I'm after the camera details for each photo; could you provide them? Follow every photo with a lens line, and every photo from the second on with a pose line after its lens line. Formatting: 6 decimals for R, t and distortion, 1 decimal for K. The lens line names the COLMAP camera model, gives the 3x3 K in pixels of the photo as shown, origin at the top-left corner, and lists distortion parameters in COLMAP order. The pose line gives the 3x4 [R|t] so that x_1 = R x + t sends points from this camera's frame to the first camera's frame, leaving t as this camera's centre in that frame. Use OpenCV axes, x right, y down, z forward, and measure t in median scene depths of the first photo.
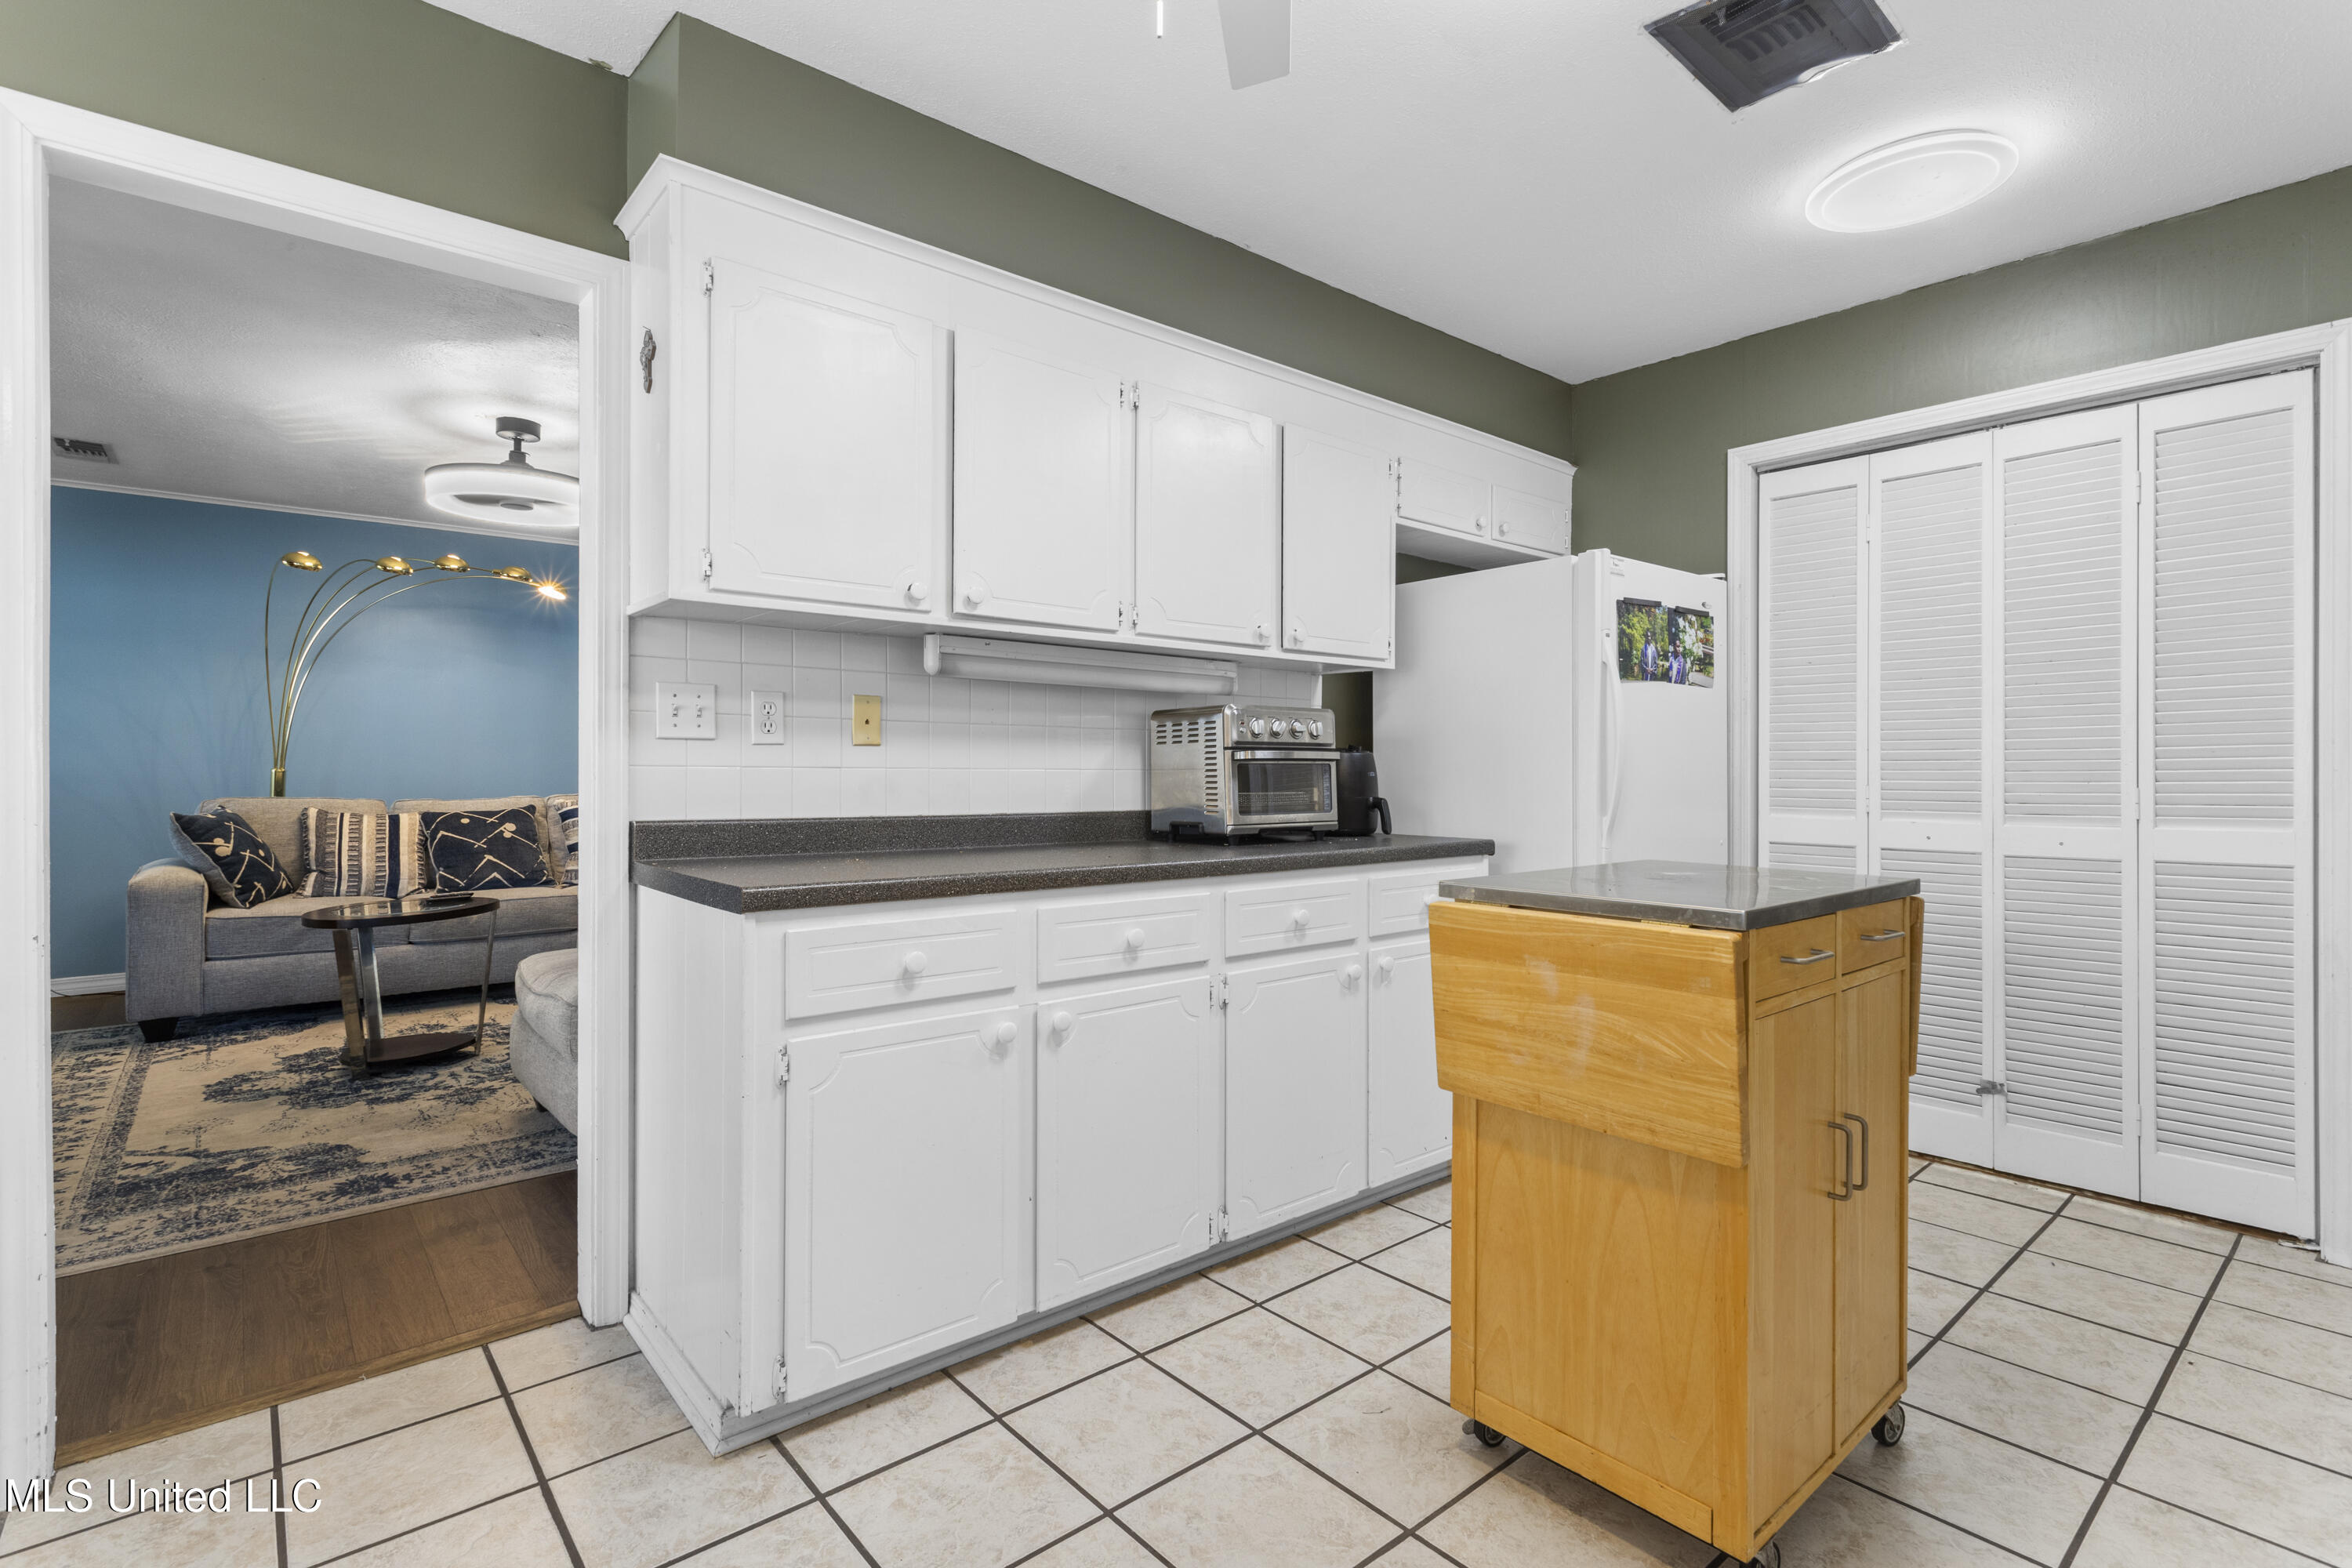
lens RADIAL K [[1118.5, 0, 1134.2], [0, 1118.5, 771.6], [0, 0, 1]] dist [-0.000458, 0.000805]
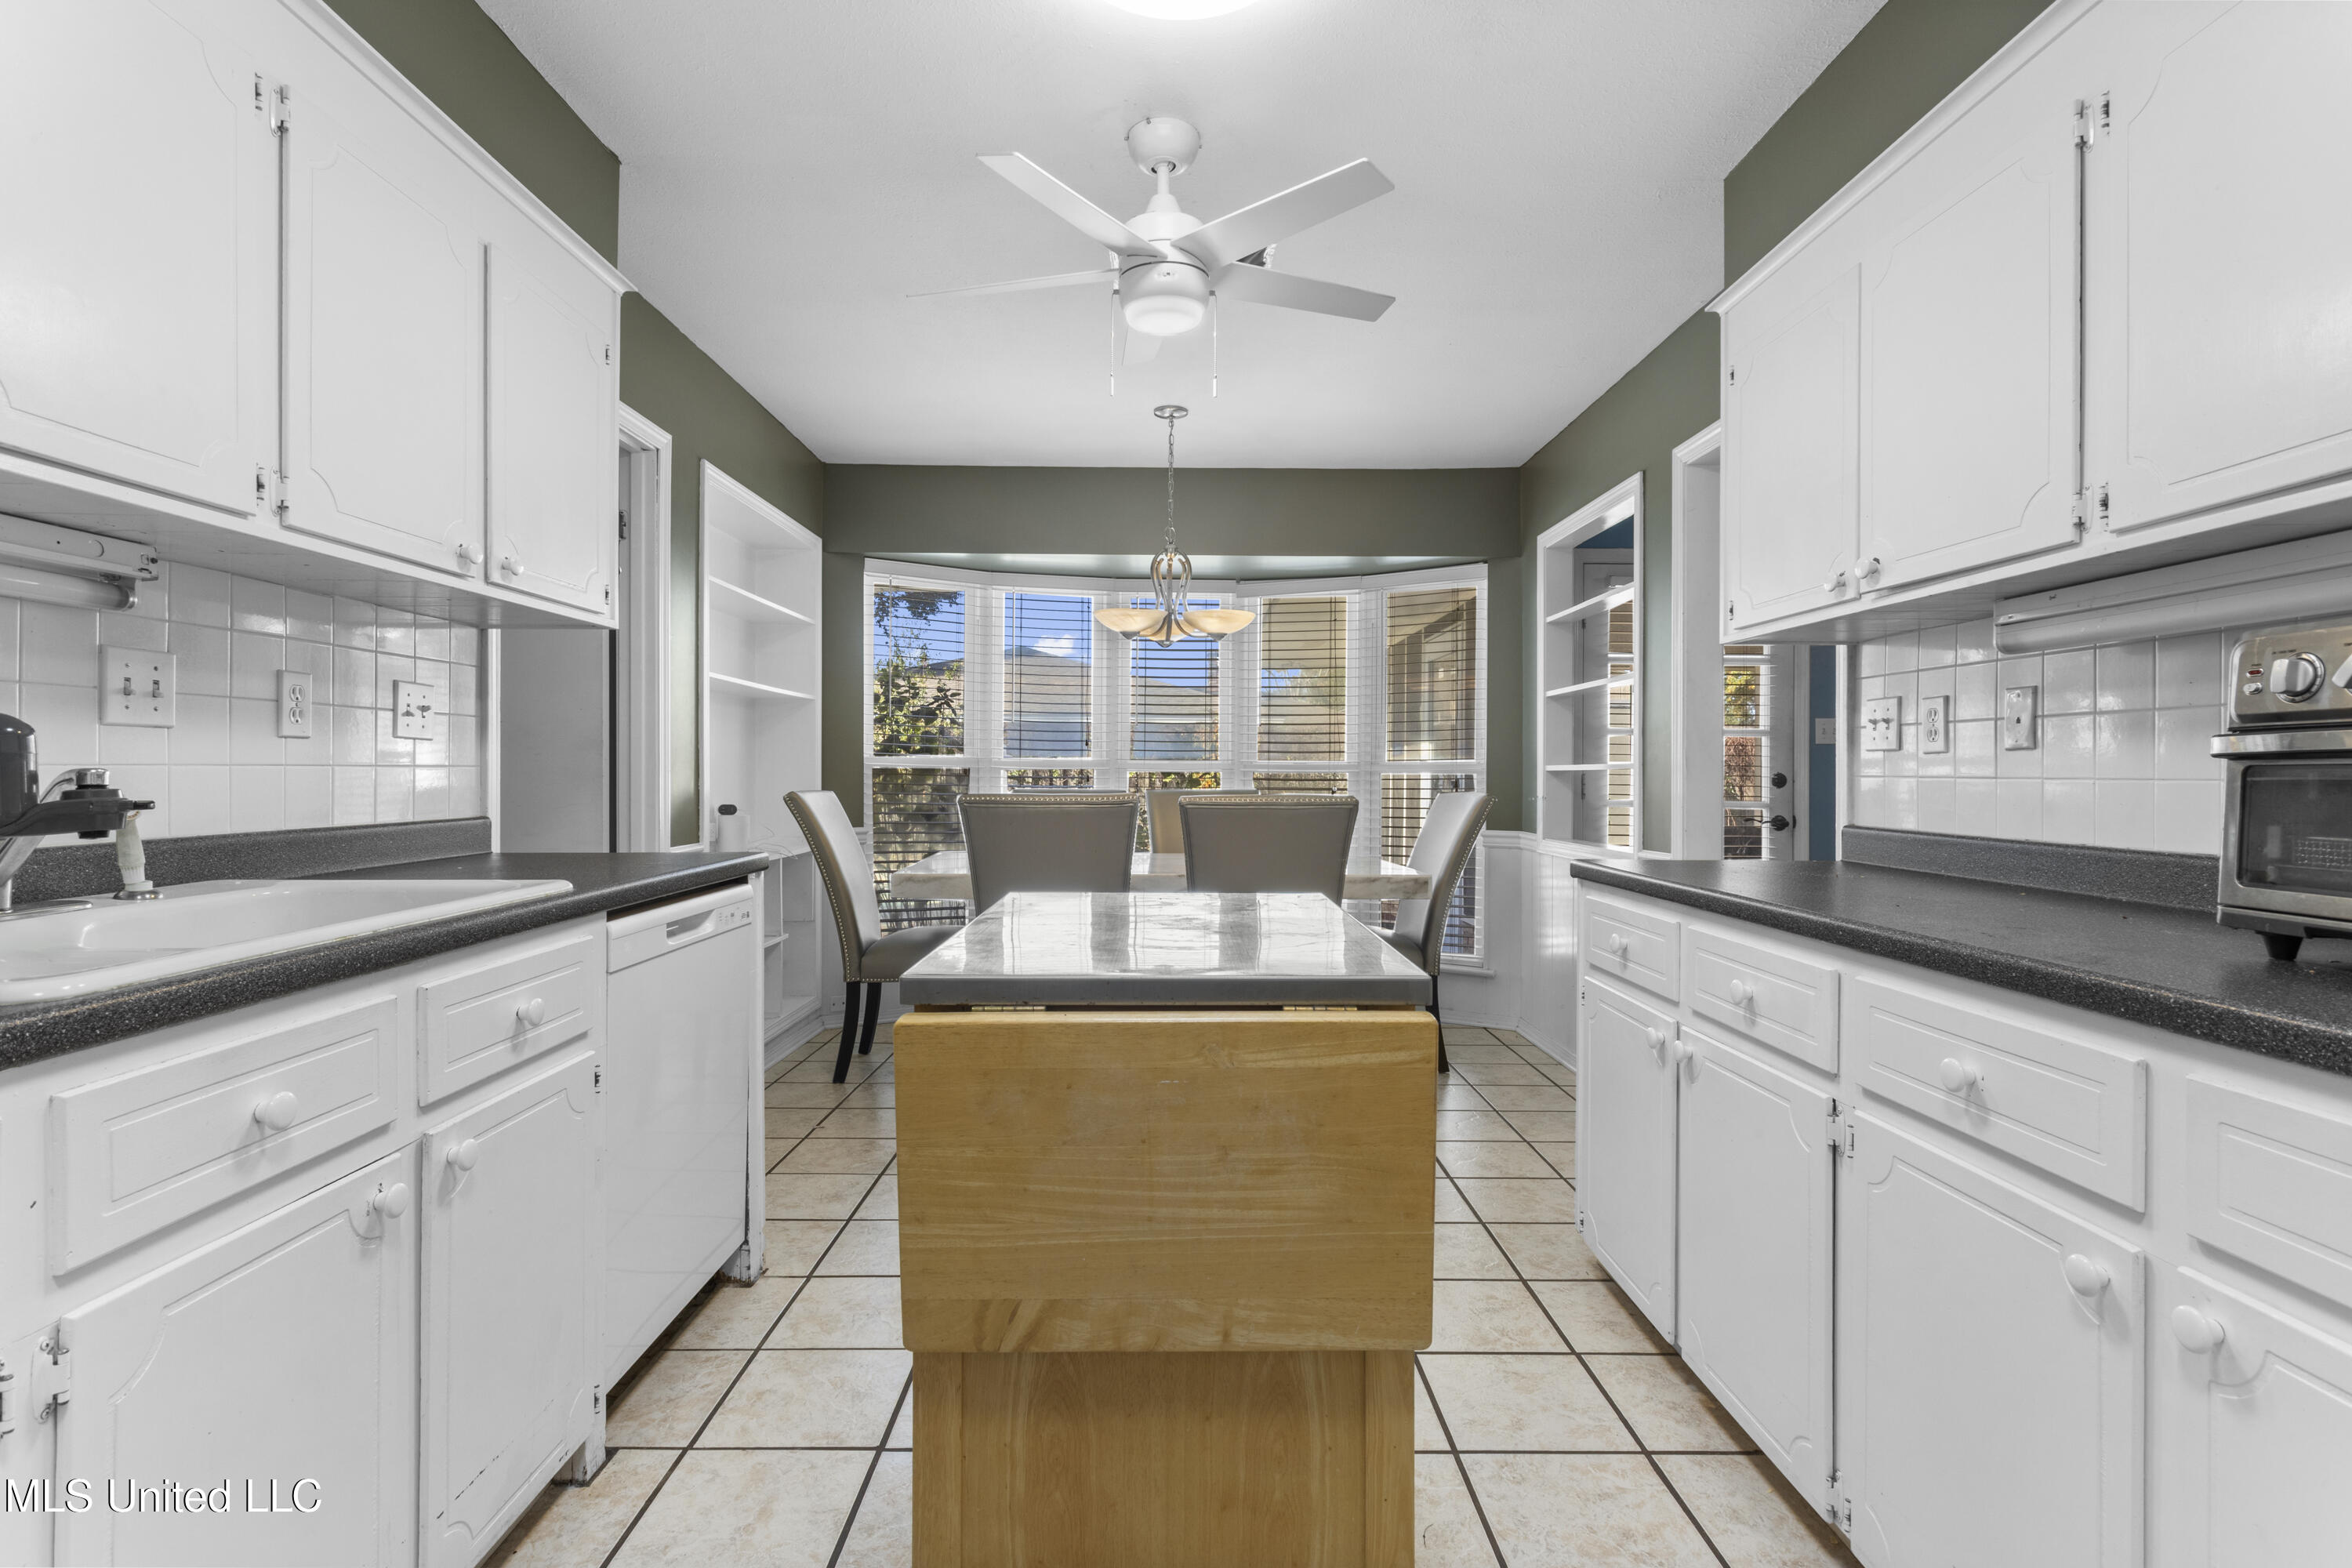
lens RADIAL K [[1118.5, 0, 1160.9], [0, 1118.5, 777.4], [0, 0, 1]] dist [-0.000458, 0.000805]
pose [[-0.633674, -0.002618, -0.773596, 0.770918], [-0.009741, 0.999942, 0.004596, -0.001432], [0.773539, 0.010448, -0.633663, 1.053086]]
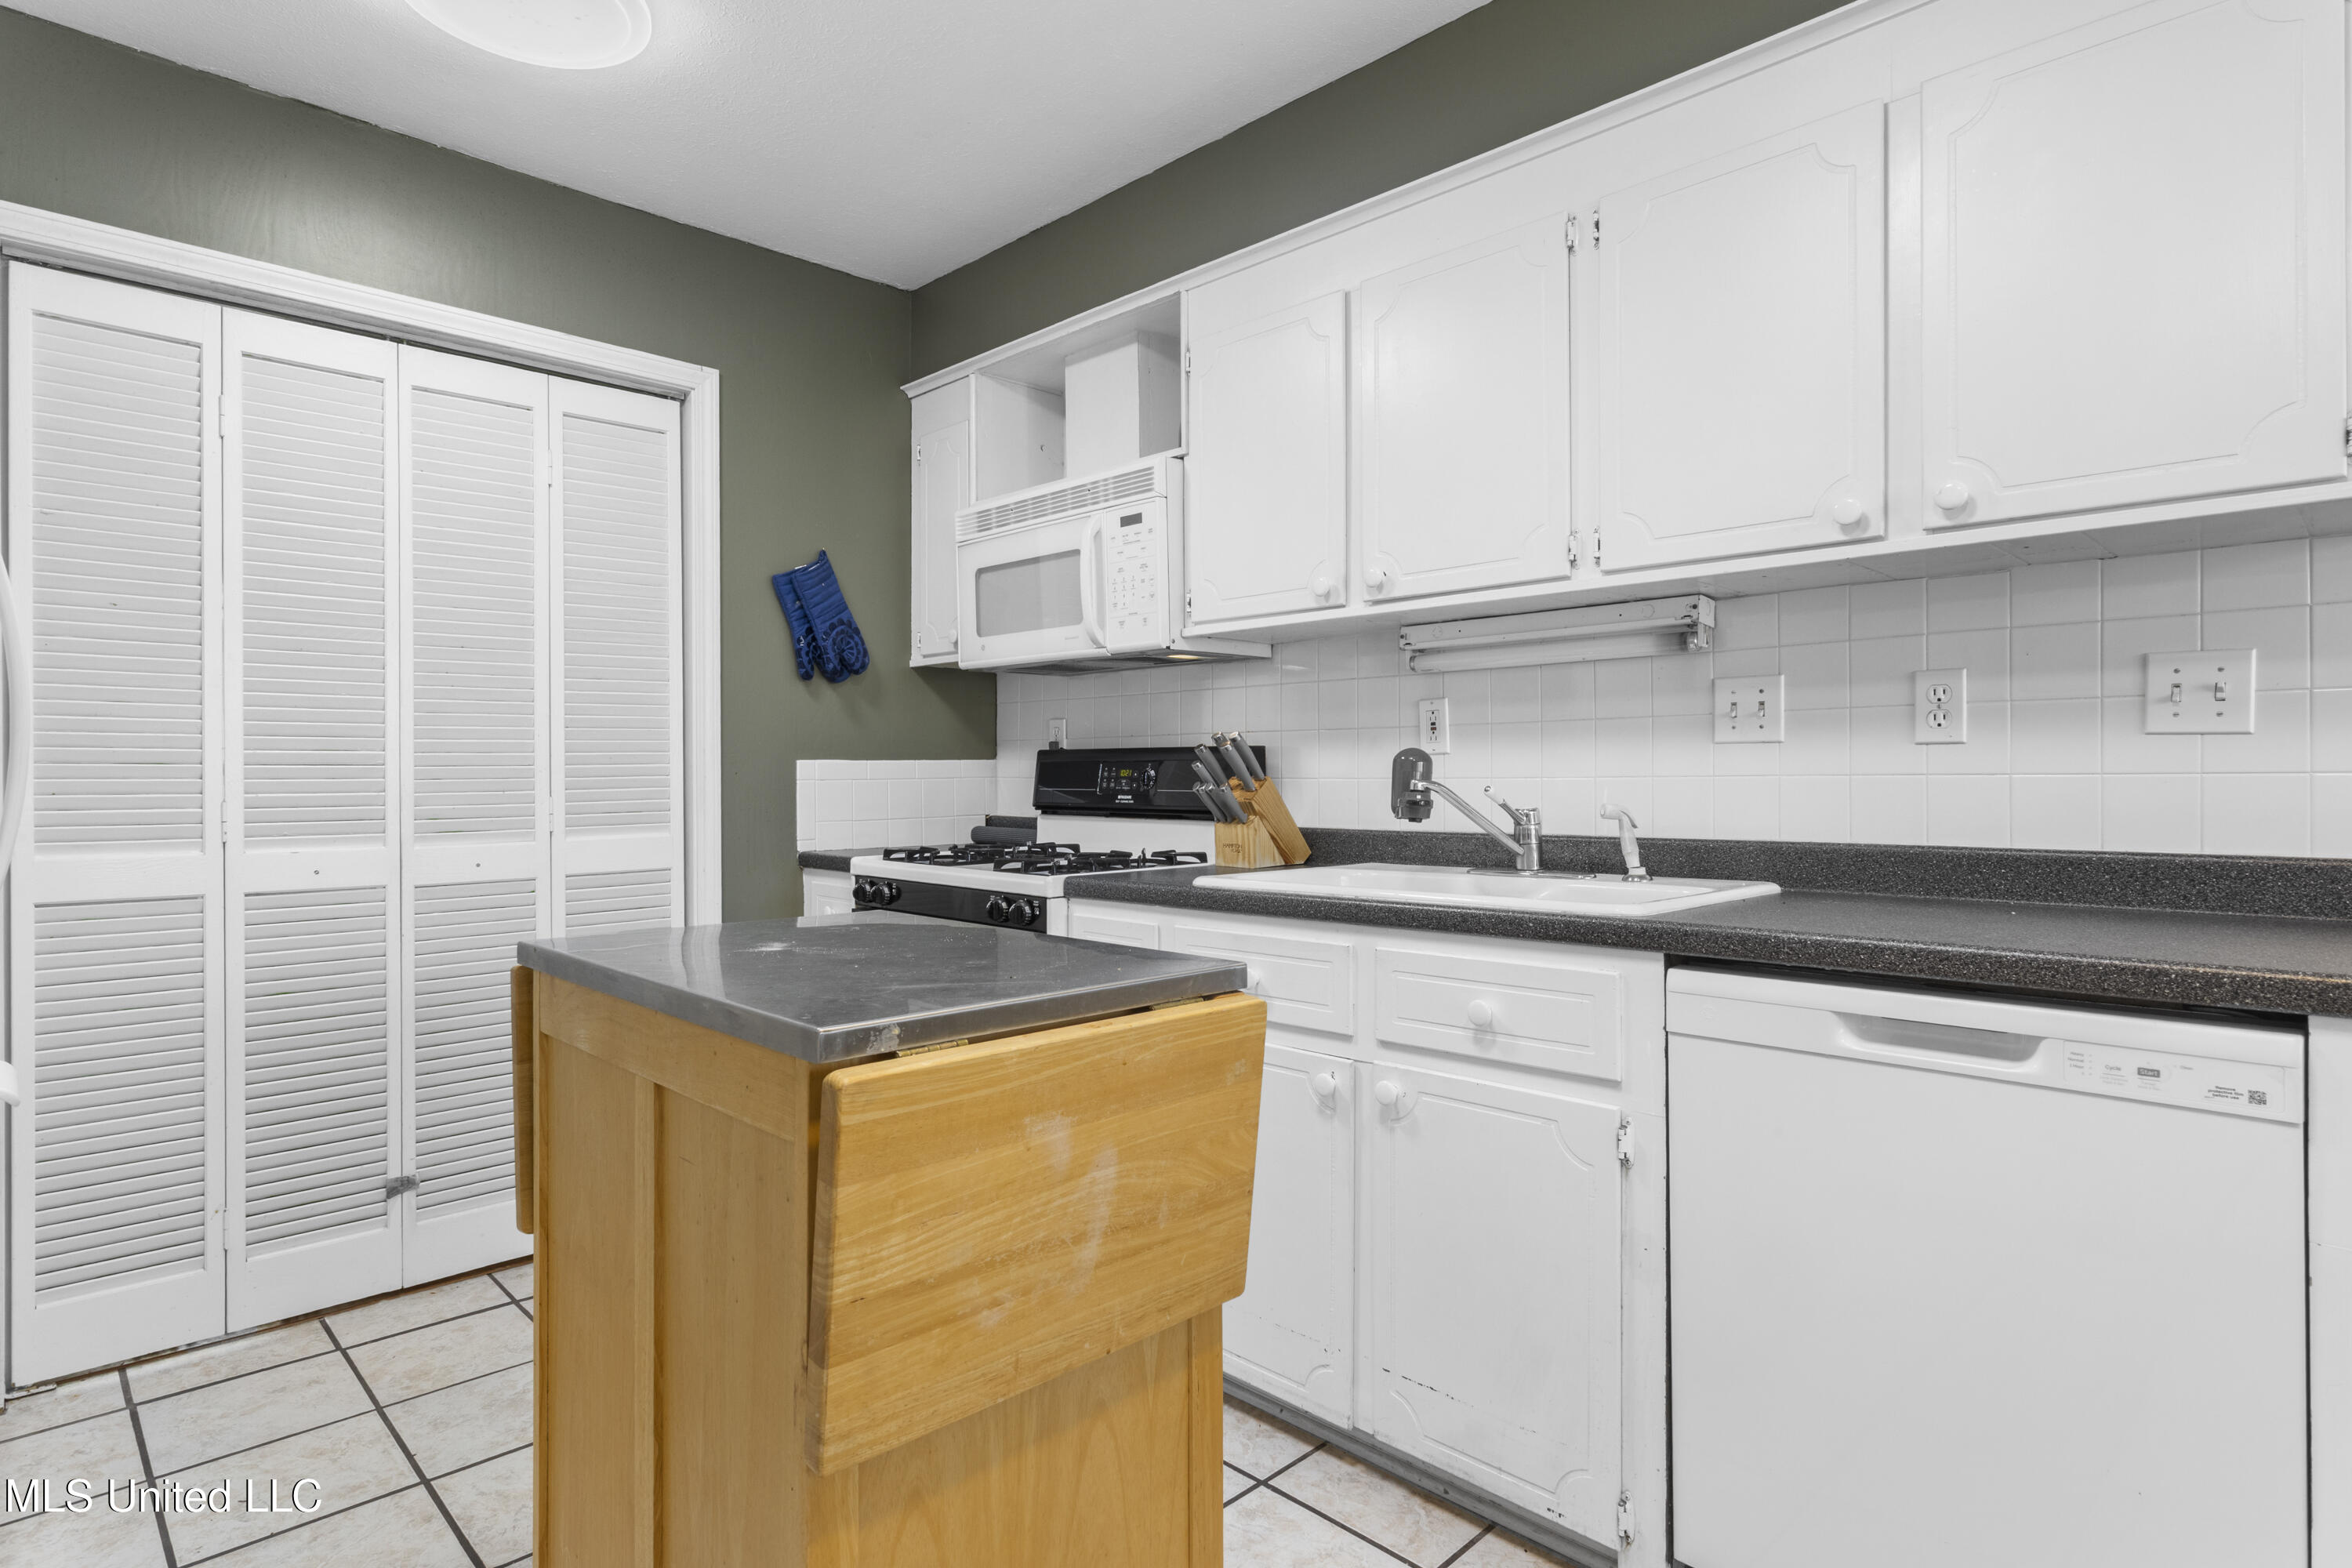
lens RADIAL K [[1242.3, 0, 1182.4], [0, 1242.3, 775.7], [0, 0, 1]] dist [-0.003584, 0.000563]
pose [[-0.108208, -0.003983, 0.994120, -0.176540], [0.004109, 0.999982, 0.004454, -0.005492], [-0.994120, 0.004567, -0.108190, 0.642301]]
